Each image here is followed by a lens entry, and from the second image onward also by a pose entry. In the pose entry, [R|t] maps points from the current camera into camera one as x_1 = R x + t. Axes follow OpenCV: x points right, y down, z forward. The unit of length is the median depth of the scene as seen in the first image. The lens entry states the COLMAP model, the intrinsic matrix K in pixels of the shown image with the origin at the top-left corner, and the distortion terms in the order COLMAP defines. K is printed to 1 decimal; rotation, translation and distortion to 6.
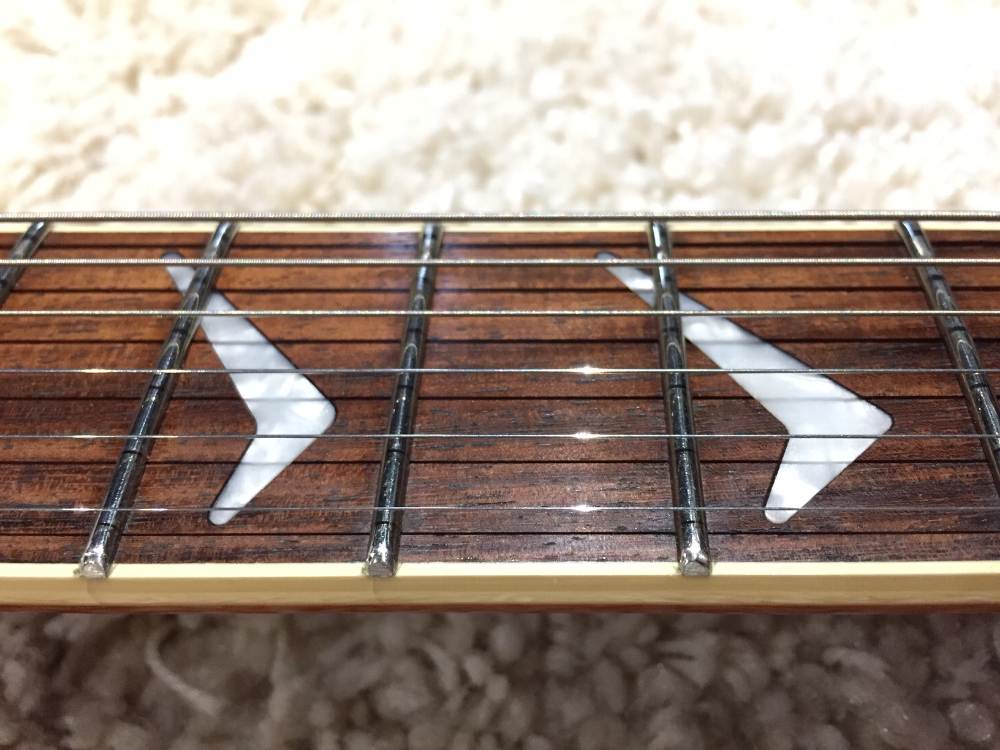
lens RADIAL K [[862.0, 0, 500.0], [0, 862.0, 375.0], [0, 0, 1]] dist [0.000664, -0.001216]
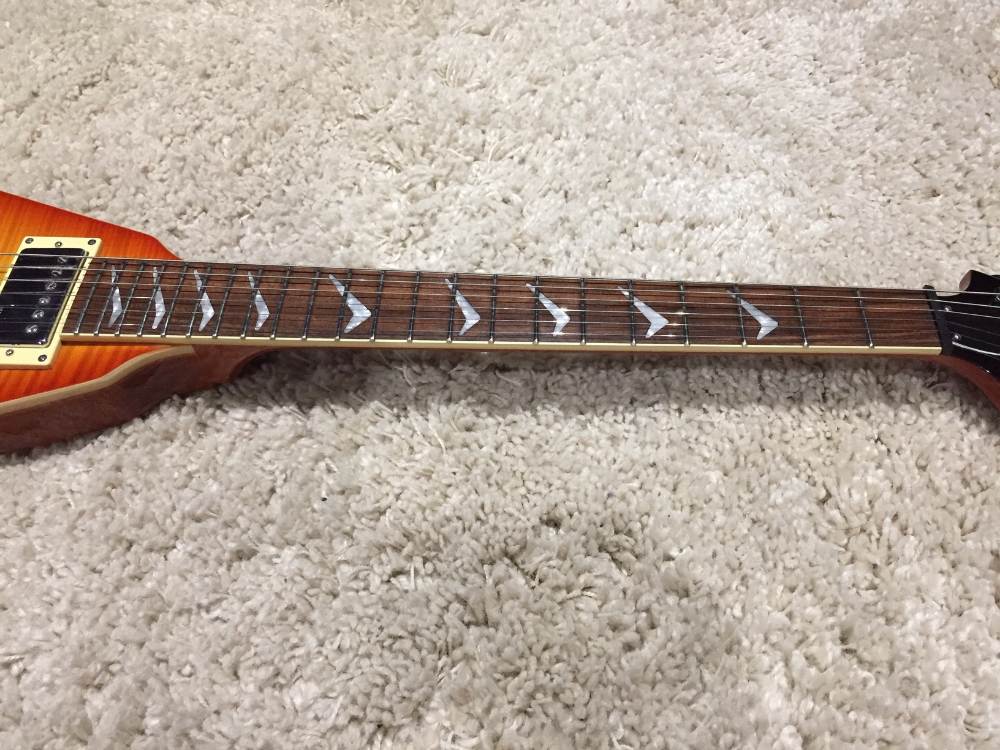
lens RADIAL K [[836.6, 0, 500.0], [0, 836.6, 375.0], [0, 0, 1]] dist [0.097755, 0.000154]
pose [[0.998962, 0.017143, 0.042212, -0.631726], [-0.022519, 0.991211, 0.130357, -0.207666], [-0.039606, -0.131172, 0.990568, -3.182157]]
